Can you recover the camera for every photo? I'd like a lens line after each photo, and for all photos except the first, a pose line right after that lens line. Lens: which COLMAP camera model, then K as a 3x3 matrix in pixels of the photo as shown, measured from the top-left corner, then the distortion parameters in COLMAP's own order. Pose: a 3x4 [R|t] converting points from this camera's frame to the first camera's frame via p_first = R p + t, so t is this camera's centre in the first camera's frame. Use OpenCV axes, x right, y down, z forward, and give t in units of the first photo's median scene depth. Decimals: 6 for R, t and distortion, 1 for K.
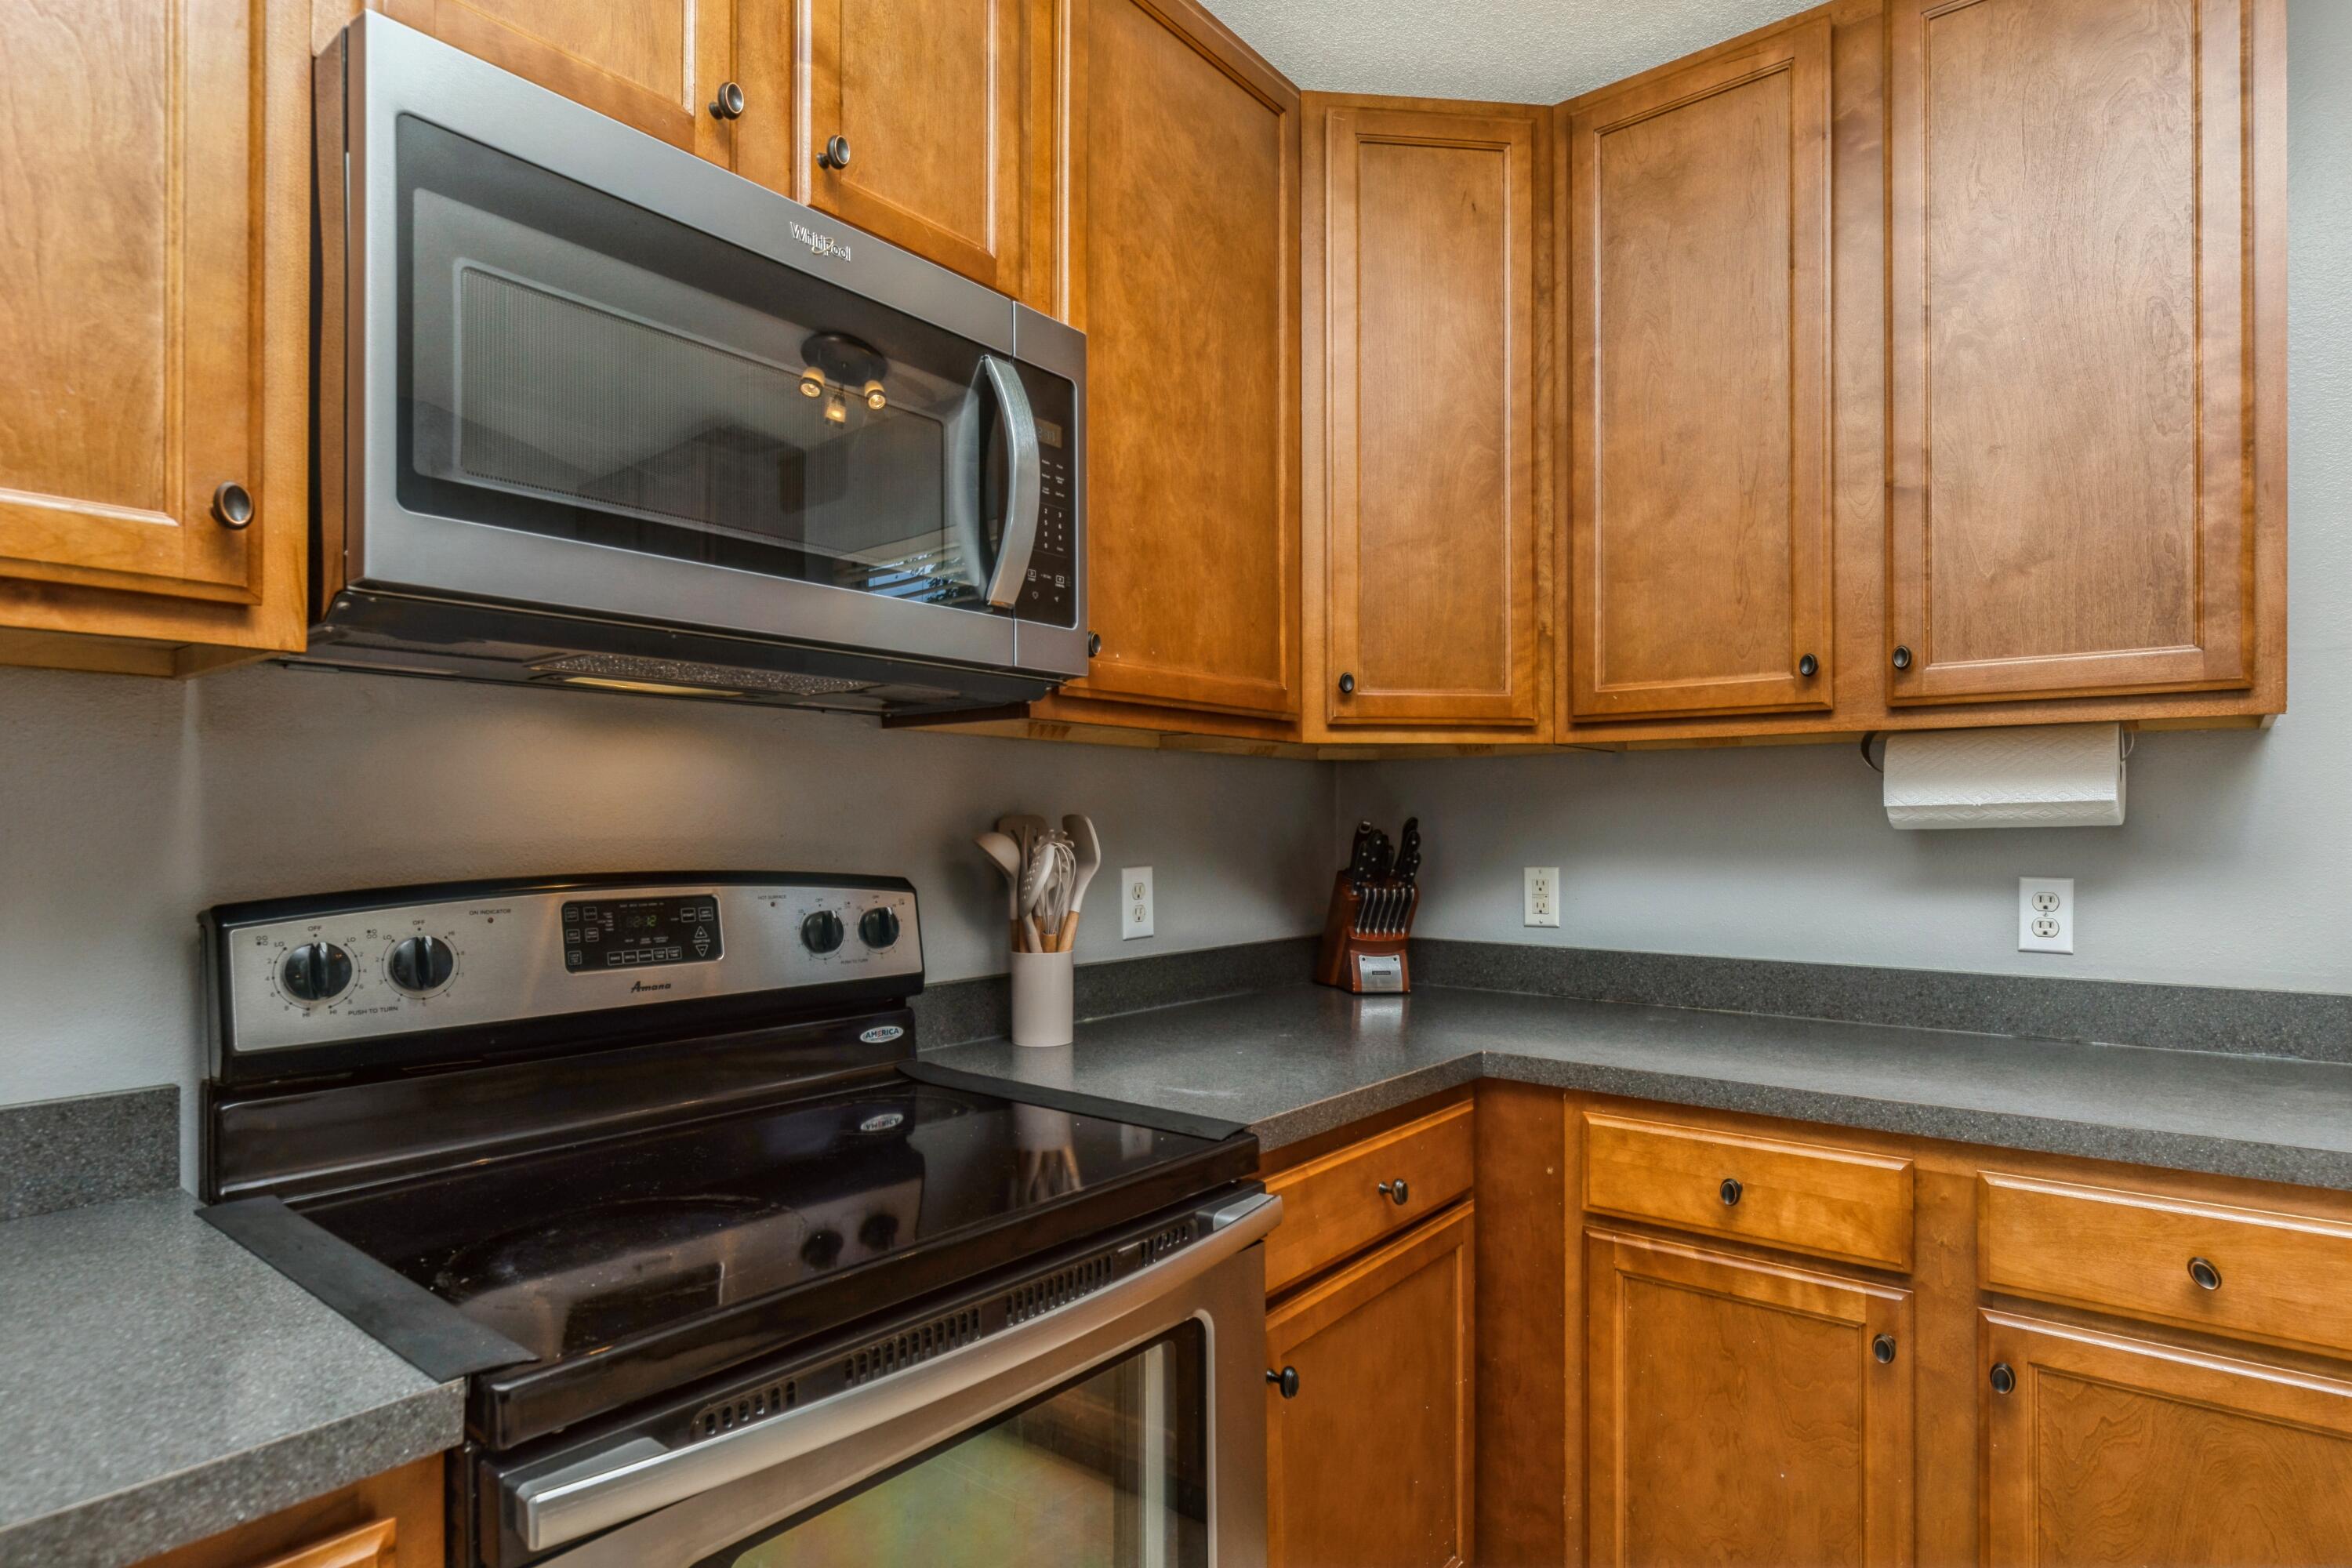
lens RADIAL K [[1239.7, 0, 1185.5], [0, 1239.7, 815.7], [0, 0, 1]] dist [-0.000350, -0.000122]
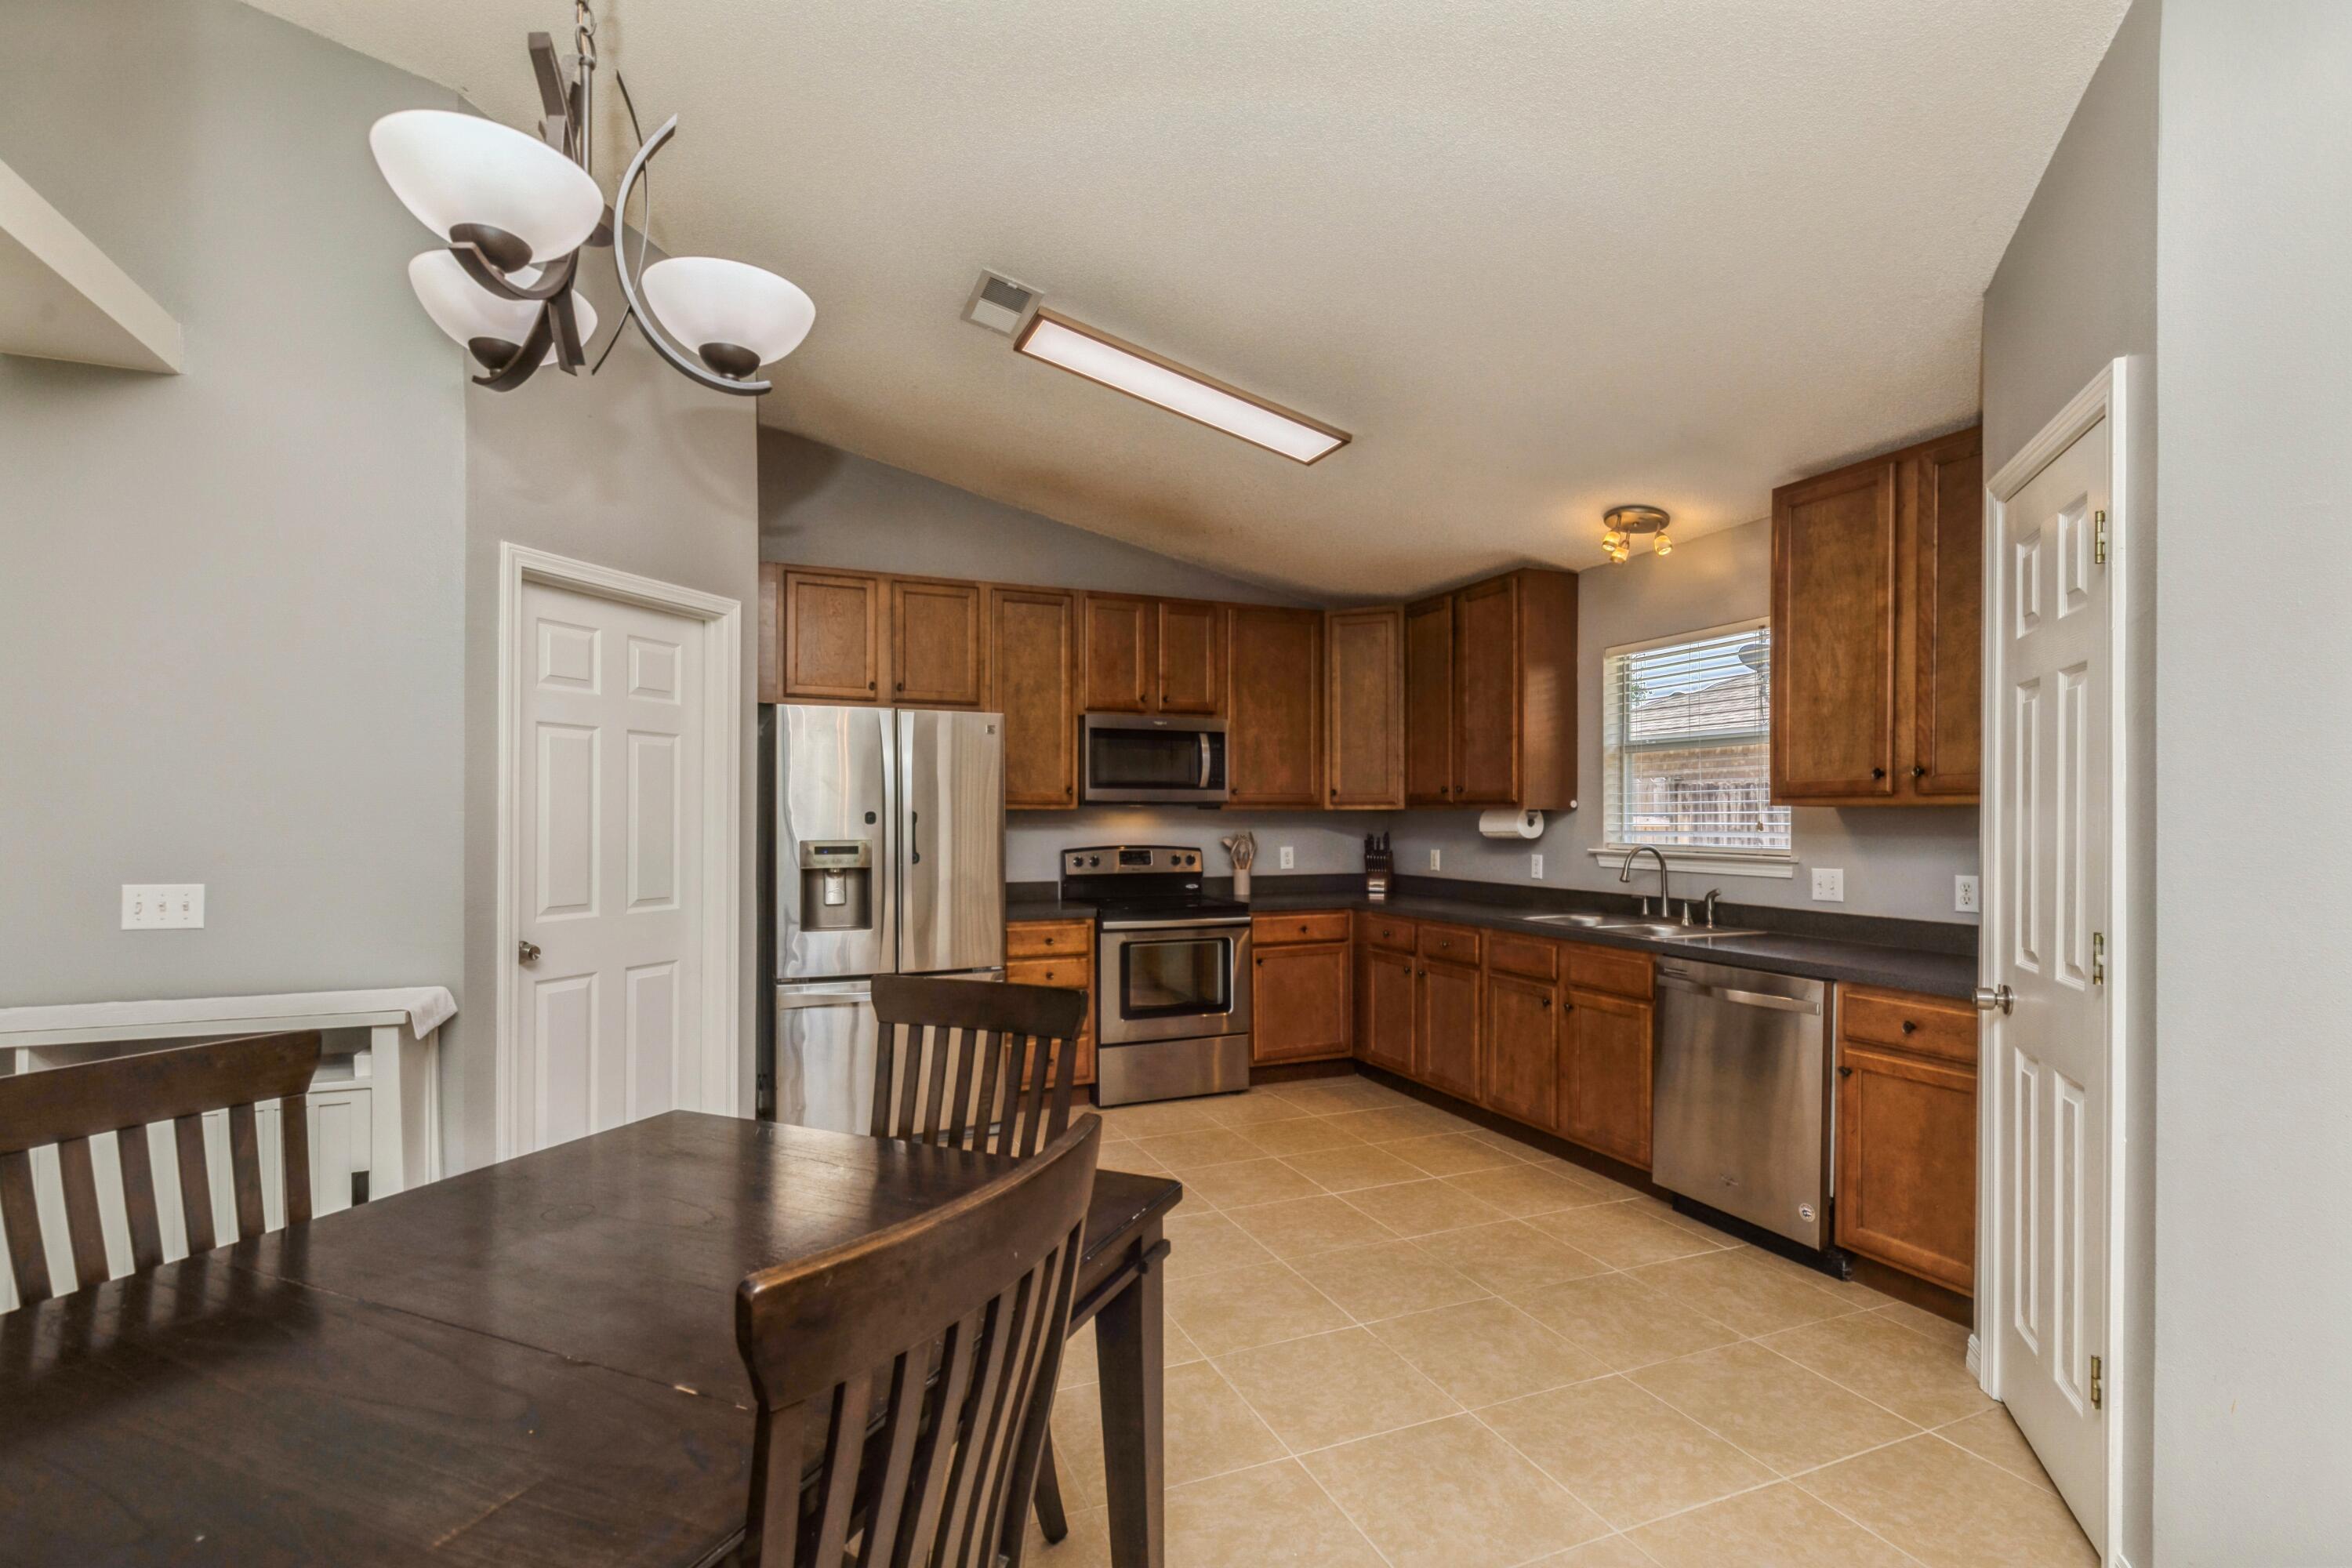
lens RADIAL K [[1054.2, 0, 1187.7], [0, 1054.2, 815.1], [0, 0, 1]] dist [0.002390, -0.000282]
pose [[0.884823, 0.001160, -0.465925, 1.404597], [0.002634, 0.999968, 0.007492, -0.085685], [0.465919, -0.007856, 0.884792, -2.142022]]
